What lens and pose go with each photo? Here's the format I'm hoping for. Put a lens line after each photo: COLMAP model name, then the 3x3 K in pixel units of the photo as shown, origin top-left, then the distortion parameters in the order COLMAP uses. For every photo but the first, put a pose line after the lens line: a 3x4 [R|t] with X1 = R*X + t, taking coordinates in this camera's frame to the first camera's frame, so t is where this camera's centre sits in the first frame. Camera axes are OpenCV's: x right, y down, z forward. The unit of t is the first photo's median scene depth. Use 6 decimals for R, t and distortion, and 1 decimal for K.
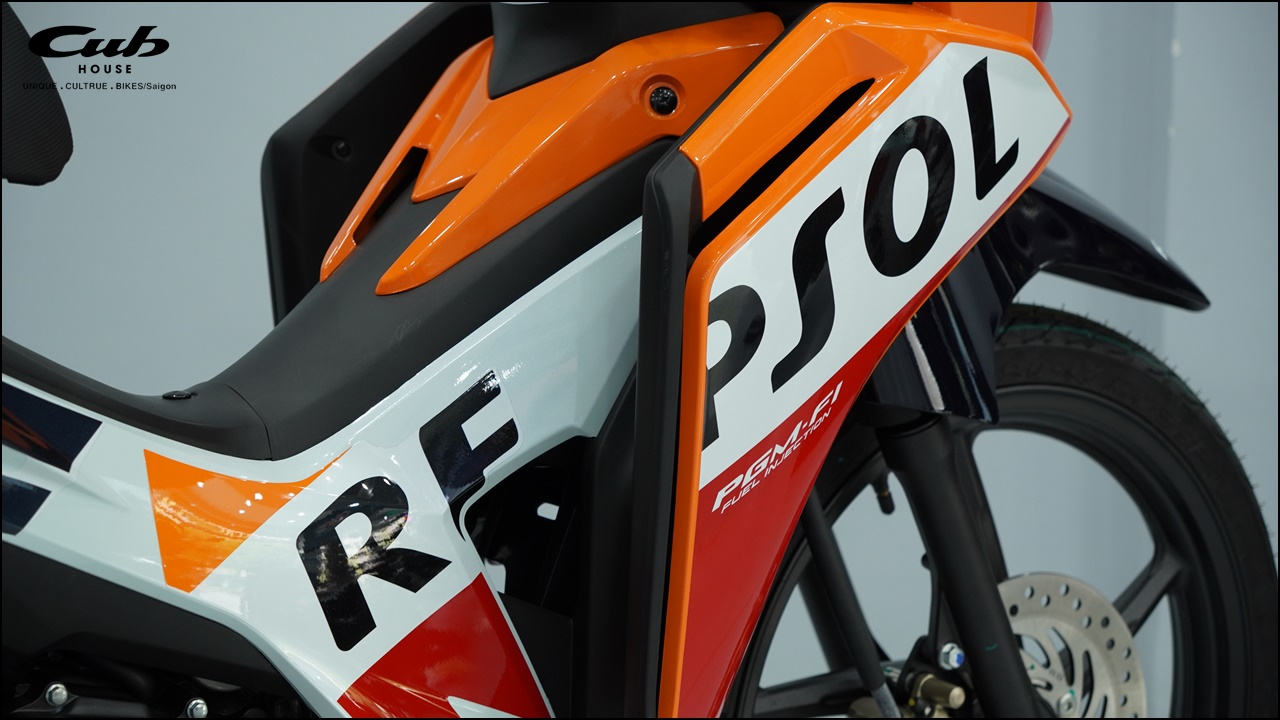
lens RADIAL K [[2926.0, 0, 640.0], [0, 2926.0, 360.0], [0, 0, 1]] dist [0.073484, 0.411073]
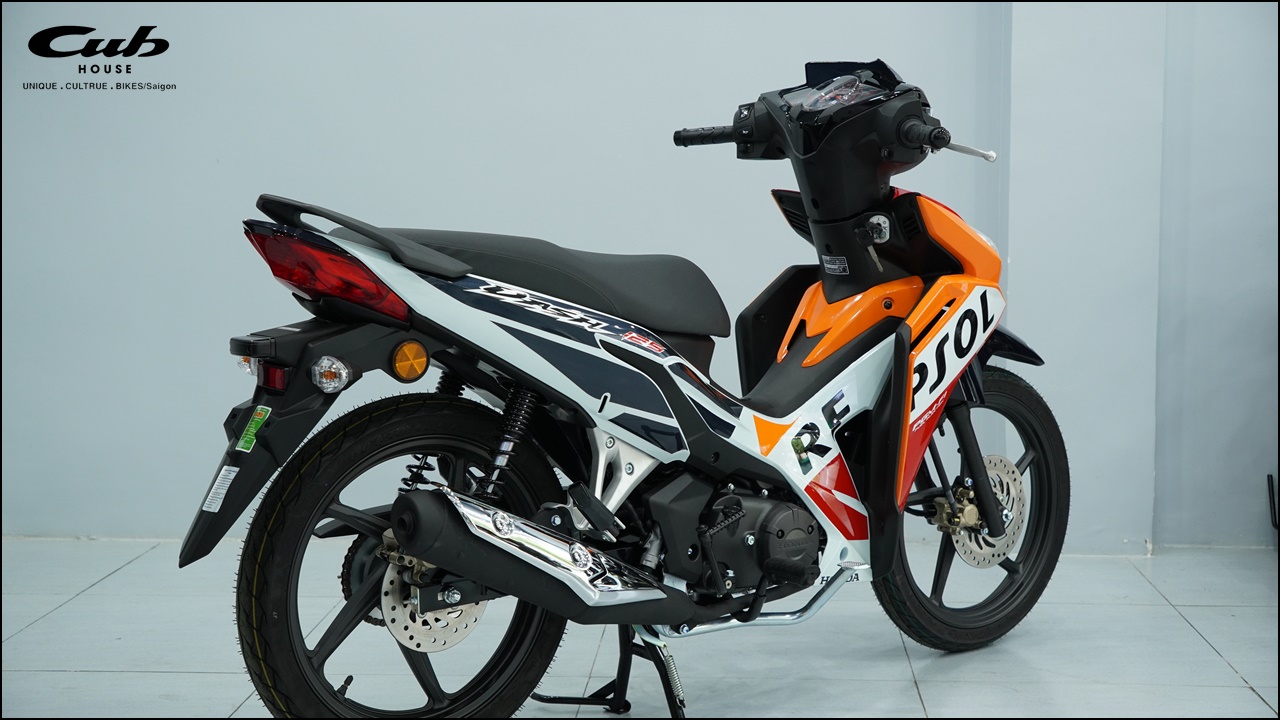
lens RADIAL K [[1992.2, 0, 640.0], [0, 1992.2, 360.0], [0, 0, 1]] dist [0.008335, 0.010933]
pose [[0.998325, -0.017407, 0.055167, -0.390620], [0.018267, 0.999719, -0.015128, 0.000068], [-0.054888, 0.016110, 0.998363, -1.182833]]
